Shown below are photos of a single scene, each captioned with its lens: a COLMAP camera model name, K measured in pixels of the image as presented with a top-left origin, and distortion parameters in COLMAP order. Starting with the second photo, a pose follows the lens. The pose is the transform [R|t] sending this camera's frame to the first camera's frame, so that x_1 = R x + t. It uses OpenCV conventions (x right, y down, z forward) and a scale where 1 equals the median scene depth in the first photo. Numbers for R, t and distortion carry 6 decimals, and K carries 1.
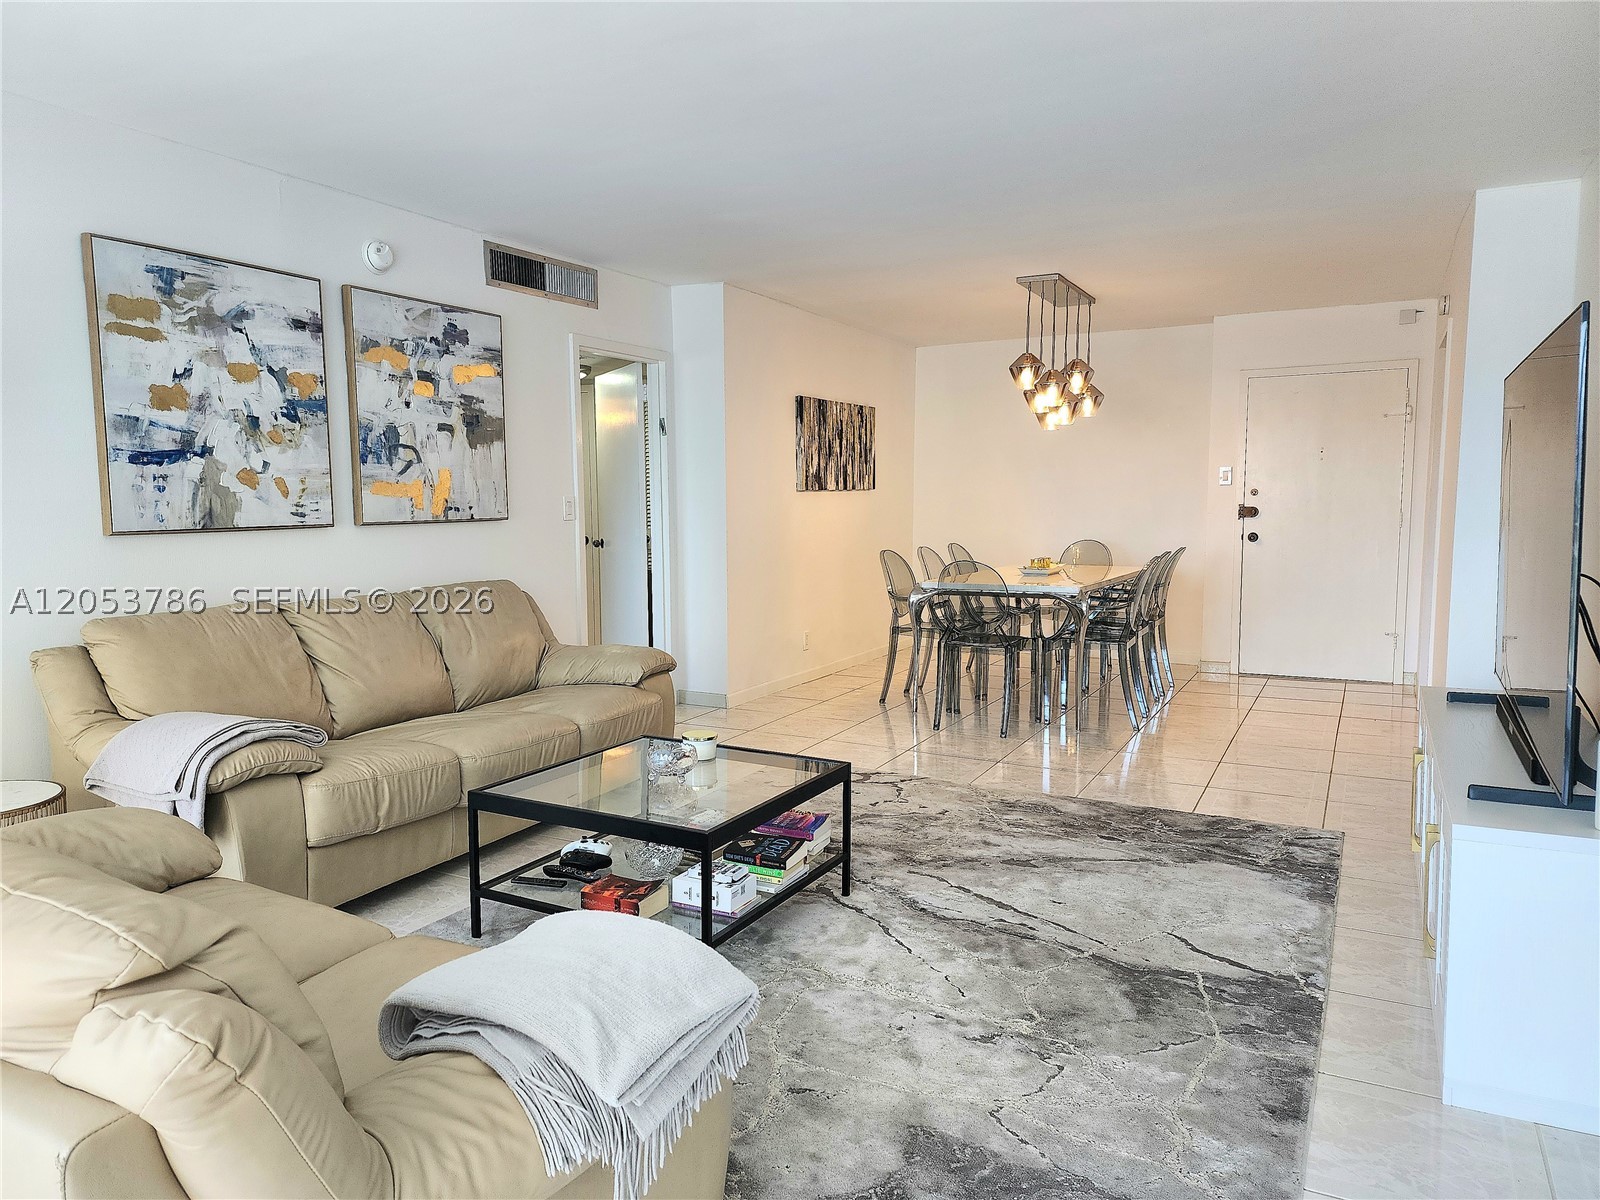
lens RADIAL K [[1068.6, 0, 787.1], [0, 1068.6, 608.3], [0, 0, 1]] dist [0.063756, -0.045616]
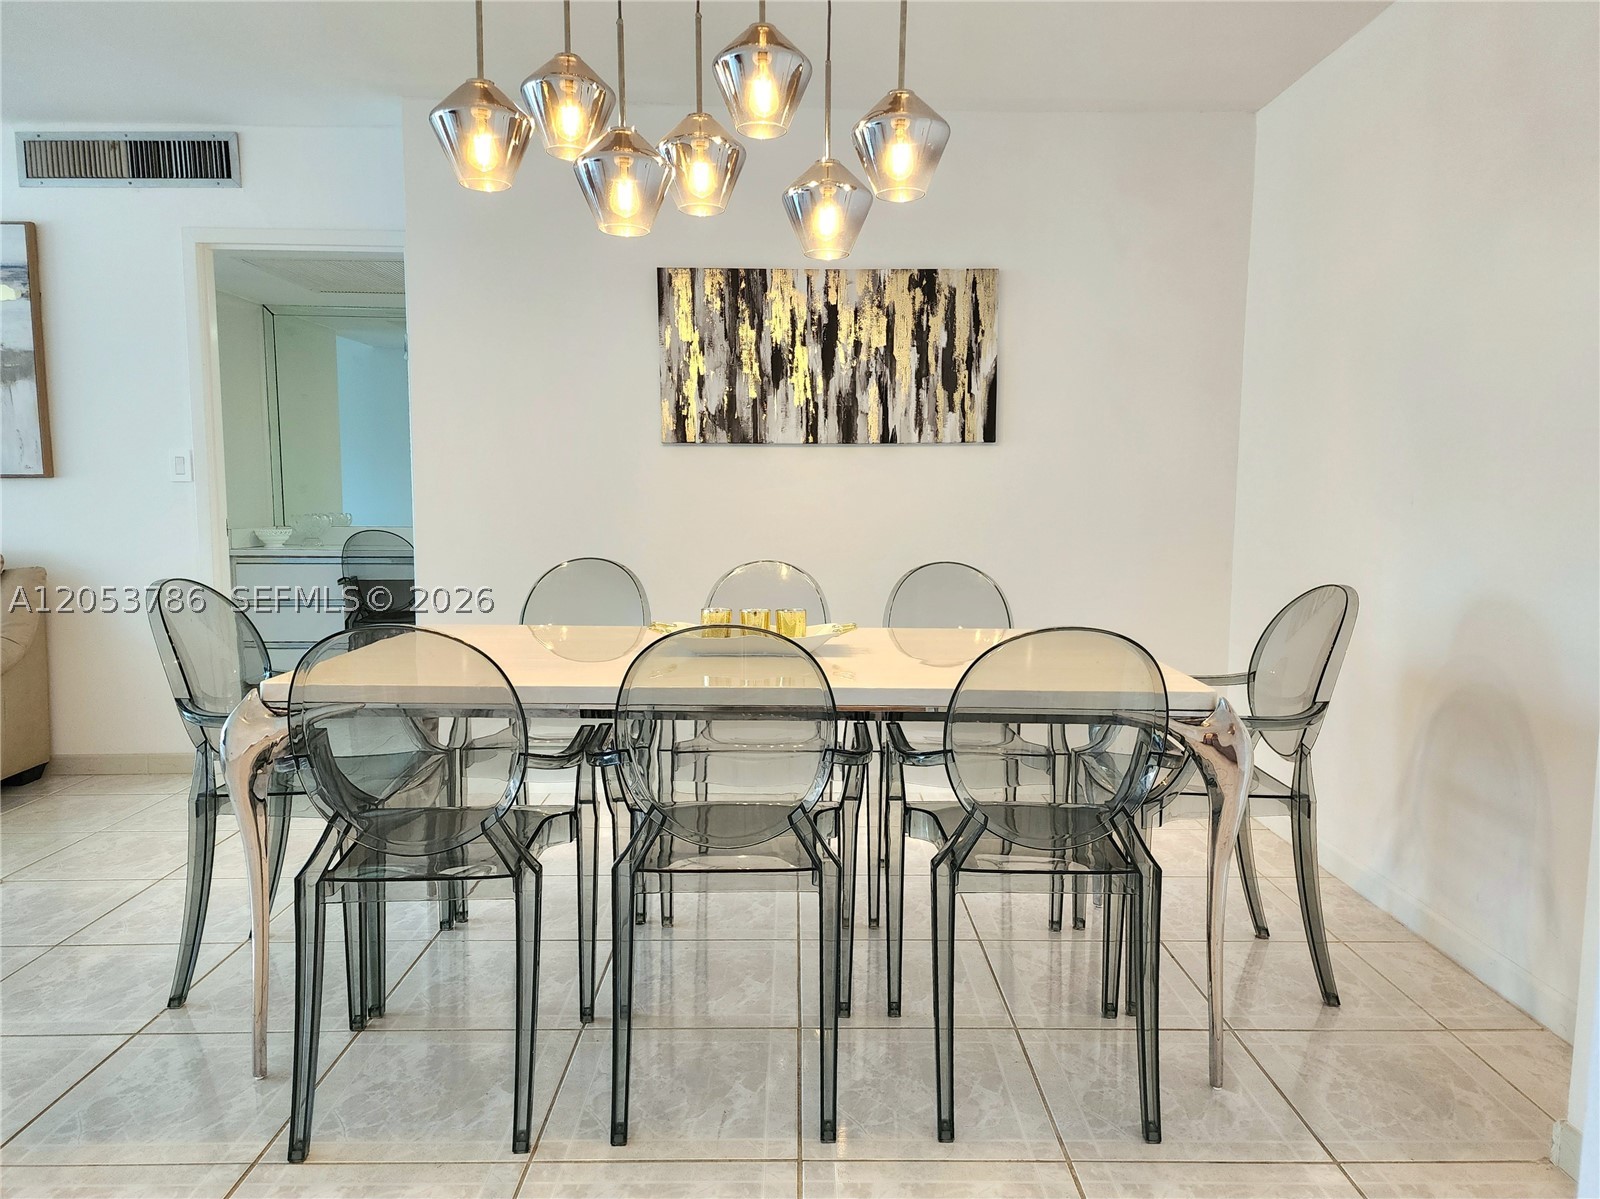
lens RADIAL K [[1068.6, 0, 798.2], [0, 1068.6, 610.7], [0, 0, 1]] dist [0.063756, -0.045616]
pose [[0.490219, 0.106943, -0.865013, 0.822562], [-0.099920, 0.992796, 0.066115, -0.104830], [0.865853, 0.054021, 0.497374, 1.217975]]
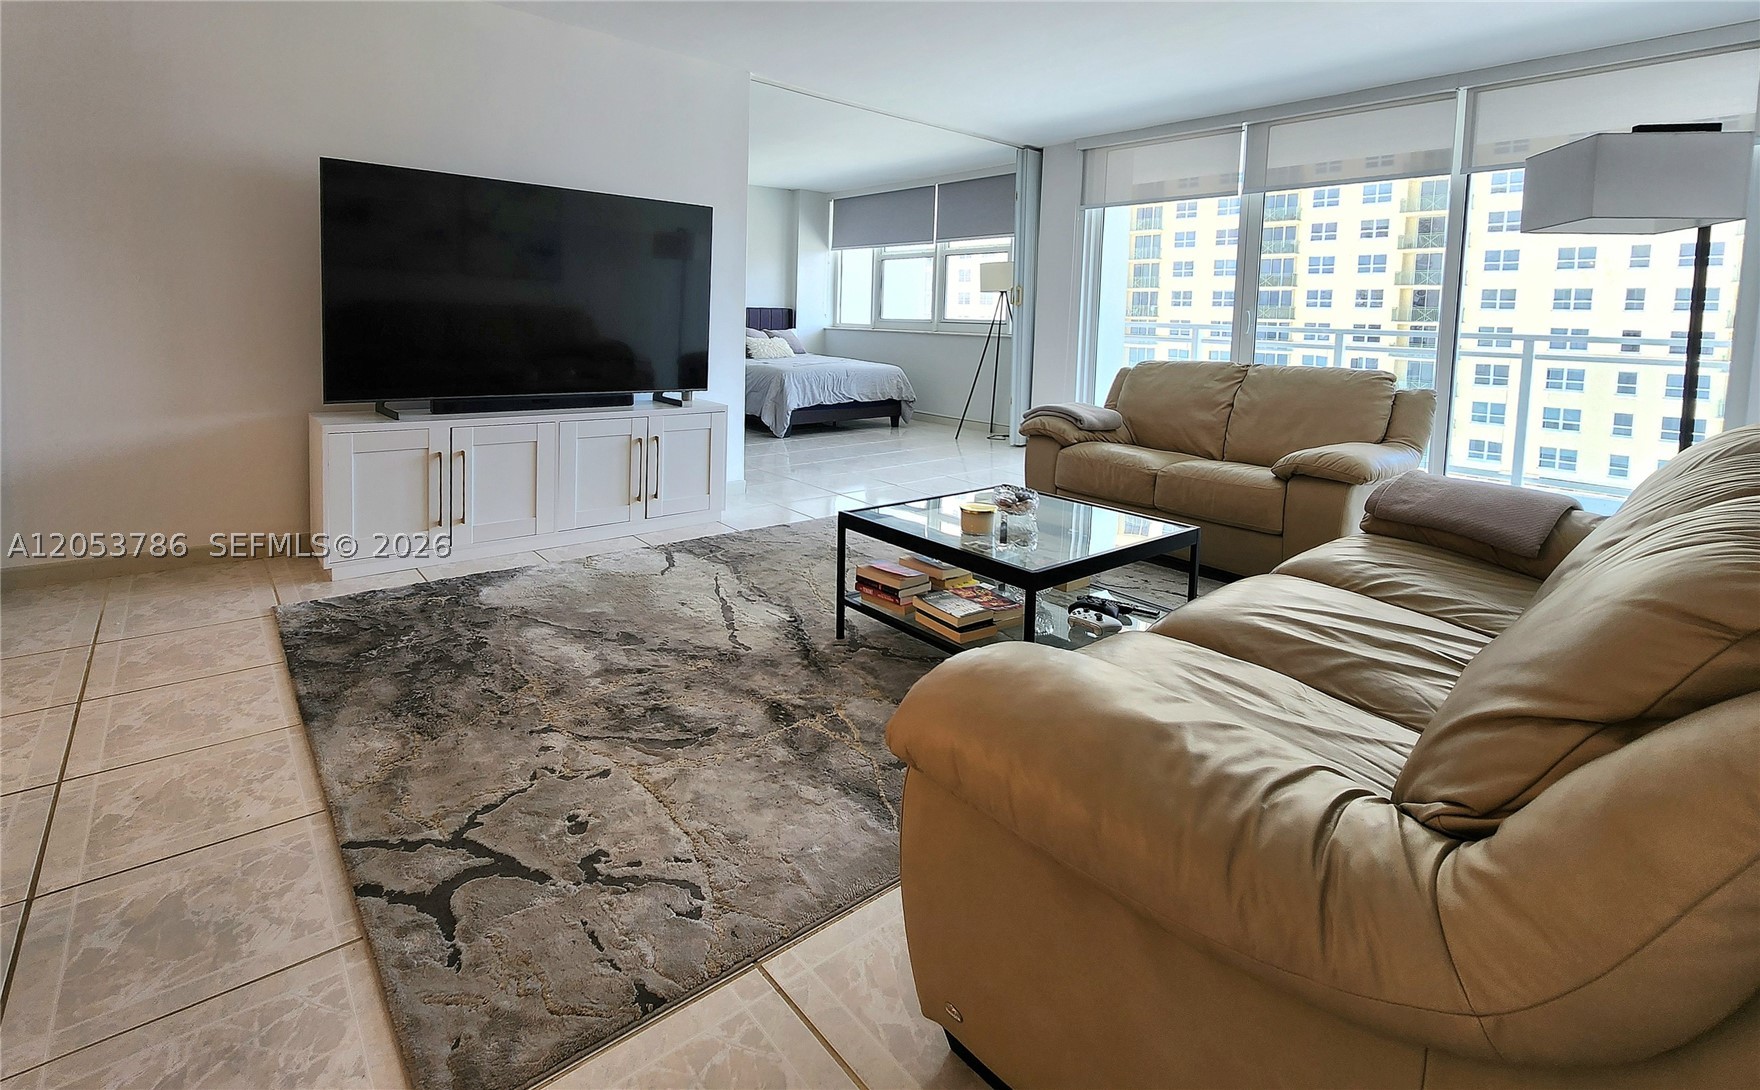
lens RADIAL K [[805.9, 0, 883.8], [0, 805.9, 379.8], [0, 0, 1]] dist [-0.004495, 0.000488]
pose [[-0.934622, -0.049529, 0.352176, -0.188400], [0.012071, 0.985266, 0.170601, -0.085922], [-0.355437, 0.163698, -0.920254, 1.264185]]
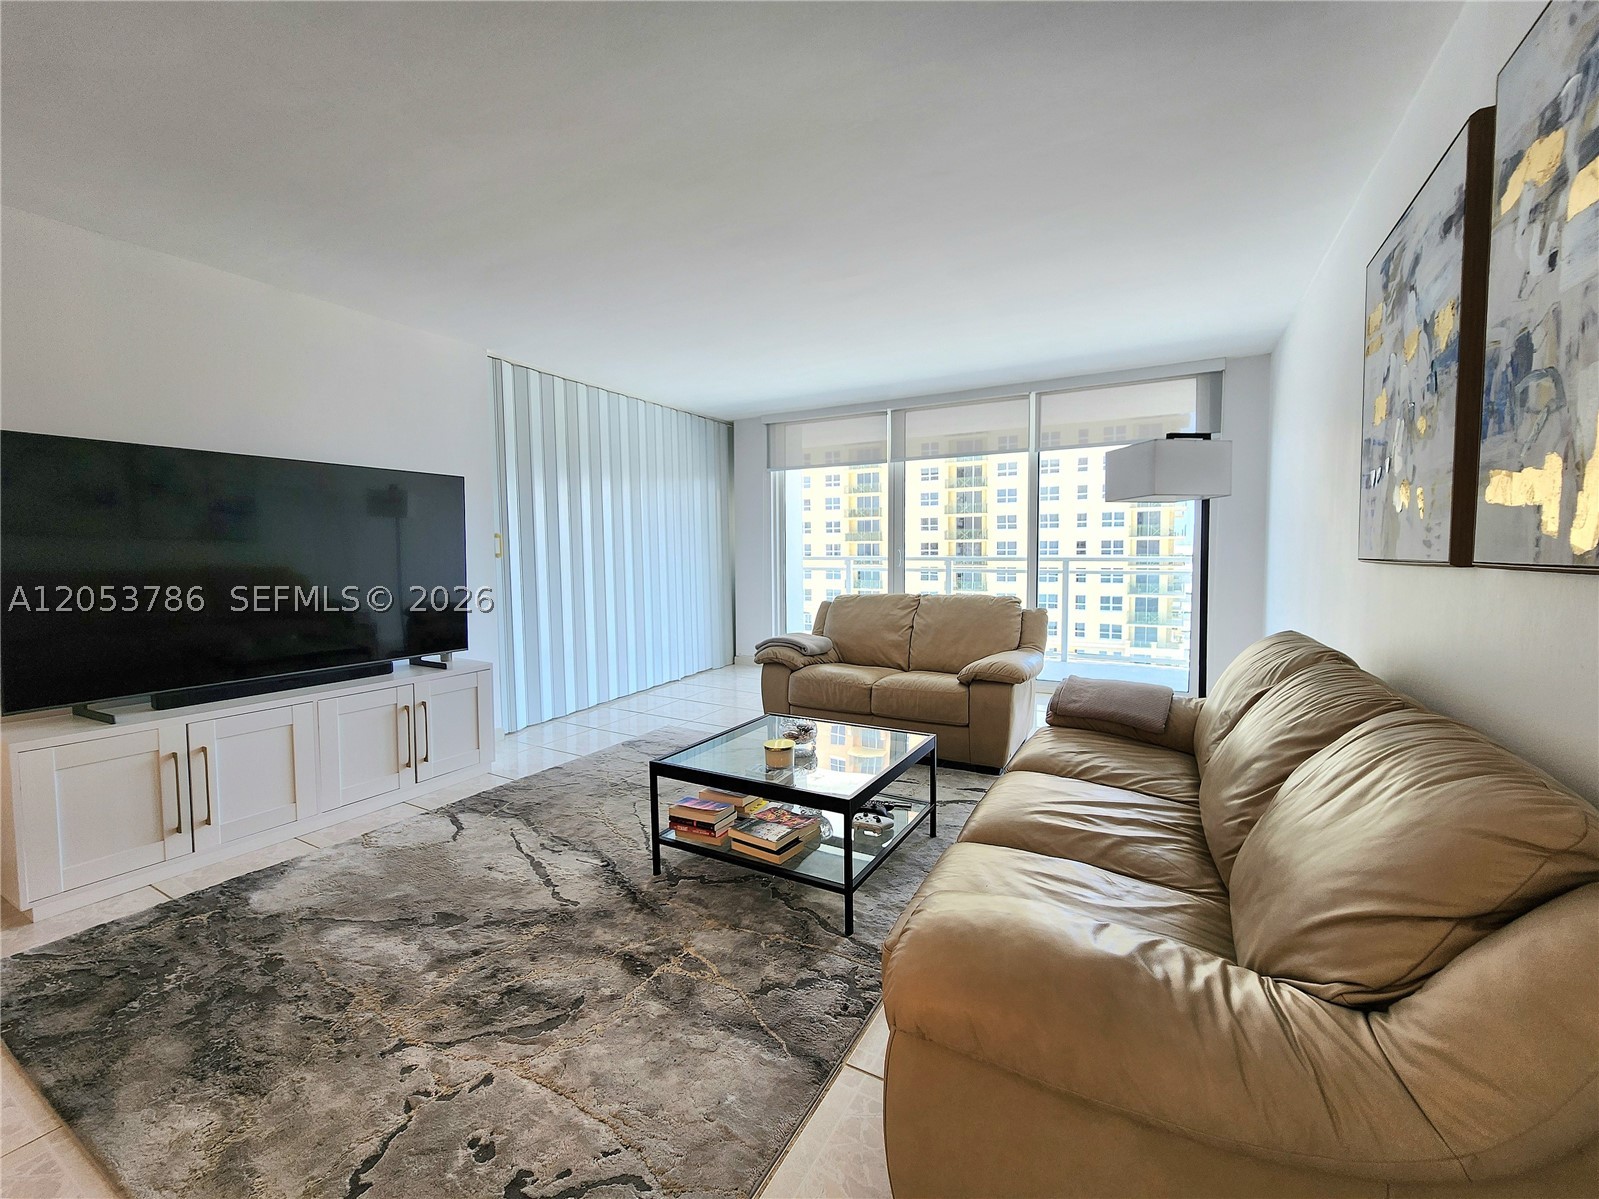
lens RADIAL K [[657.3, 0, 802.0], [0, 657.3, 593.3], [0, 0, 1]] dist [-0.001401, -0.000132]
pose [[-0.999831, 0.011825, 0.014104, -0.088377], [0.014047, 0.985414, 0.169592, -0.116110], [-0.011893, 0.169761, -0.985413, 1.253650]]
